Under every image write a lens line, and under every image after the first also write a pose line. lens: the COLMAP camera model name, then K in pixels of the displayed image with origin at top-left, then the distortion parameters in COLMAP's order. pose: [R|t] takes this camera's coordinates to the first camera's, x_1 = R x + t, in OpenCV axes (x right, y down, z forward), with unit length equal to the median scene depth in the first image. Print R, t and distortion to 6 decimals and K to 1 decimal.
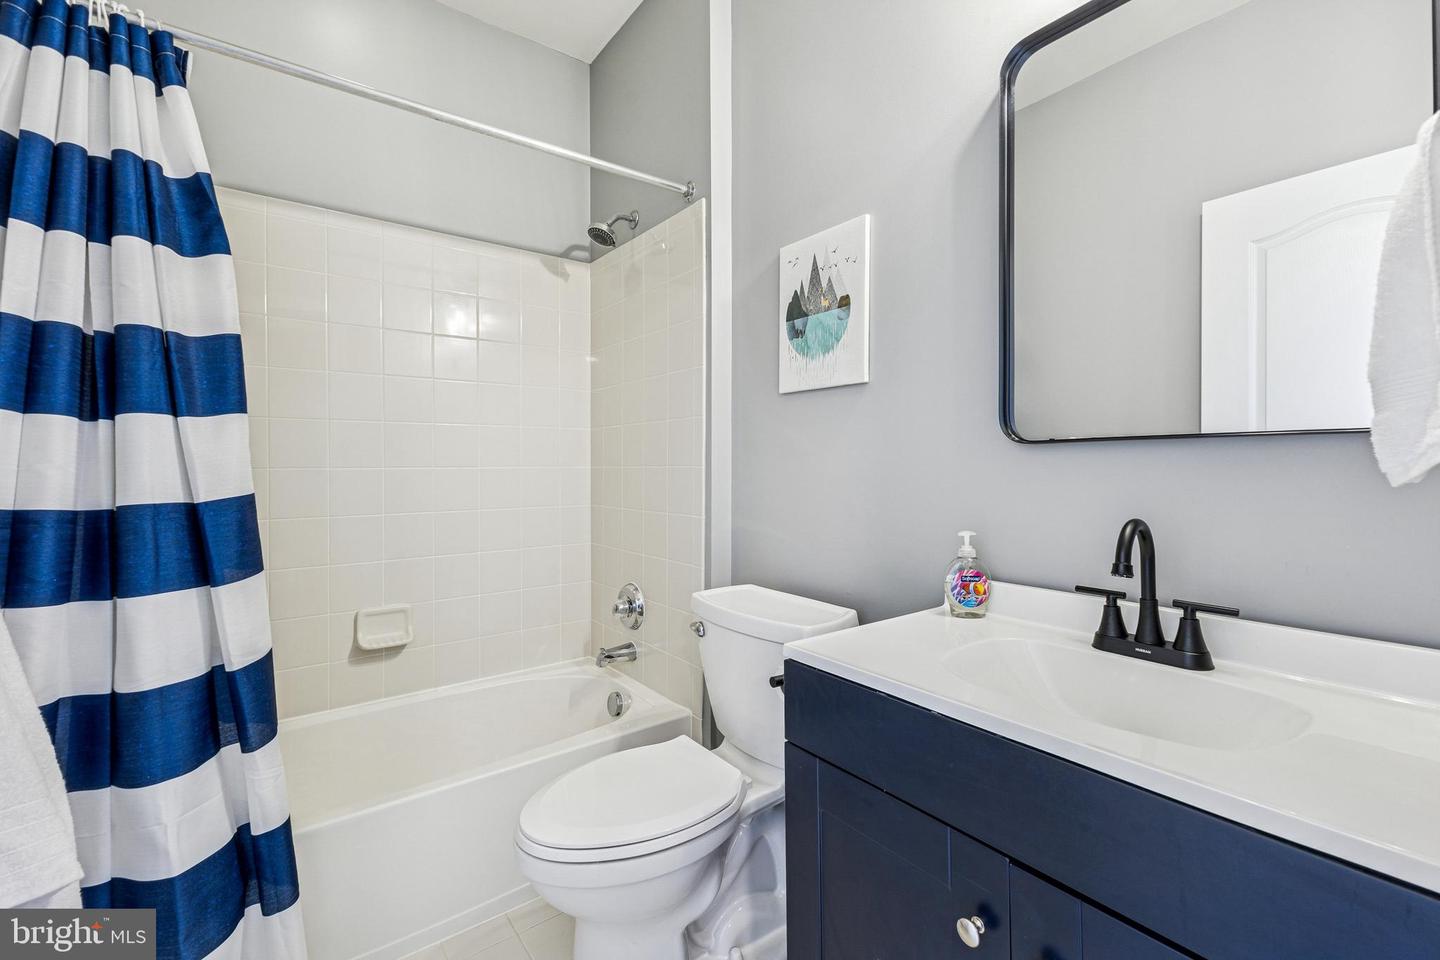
lens RADIAL K [[623.1, 0, 719.6], [0, 623.1, 478.7], [0, 0, 1]] dist [0.005111, 0.000084]
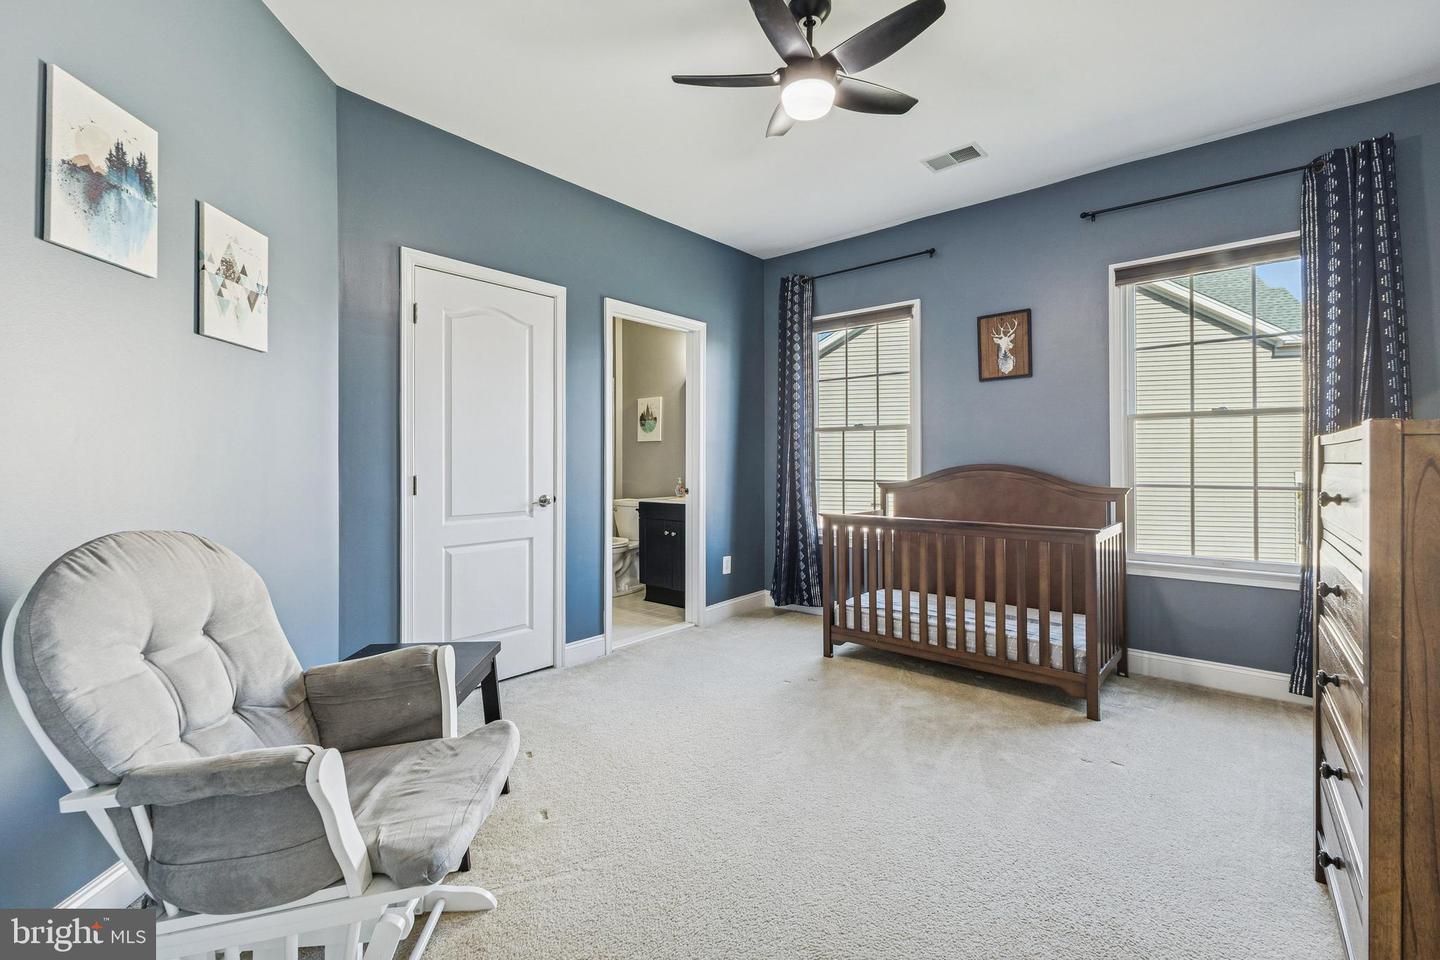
lens RADIAL K [[623.1, 0, 719.0], [0, 623.1, 476.2], [0, 0, 1]] dist [0.005111, 0.000084]
pose [[0.971987, 0.002713, 0.235019, -0.294500], [-0.001650, 0.999988, -0.004719, 0.078135], [-0.235029, 0.004199, 0.971979, -2.617707]]
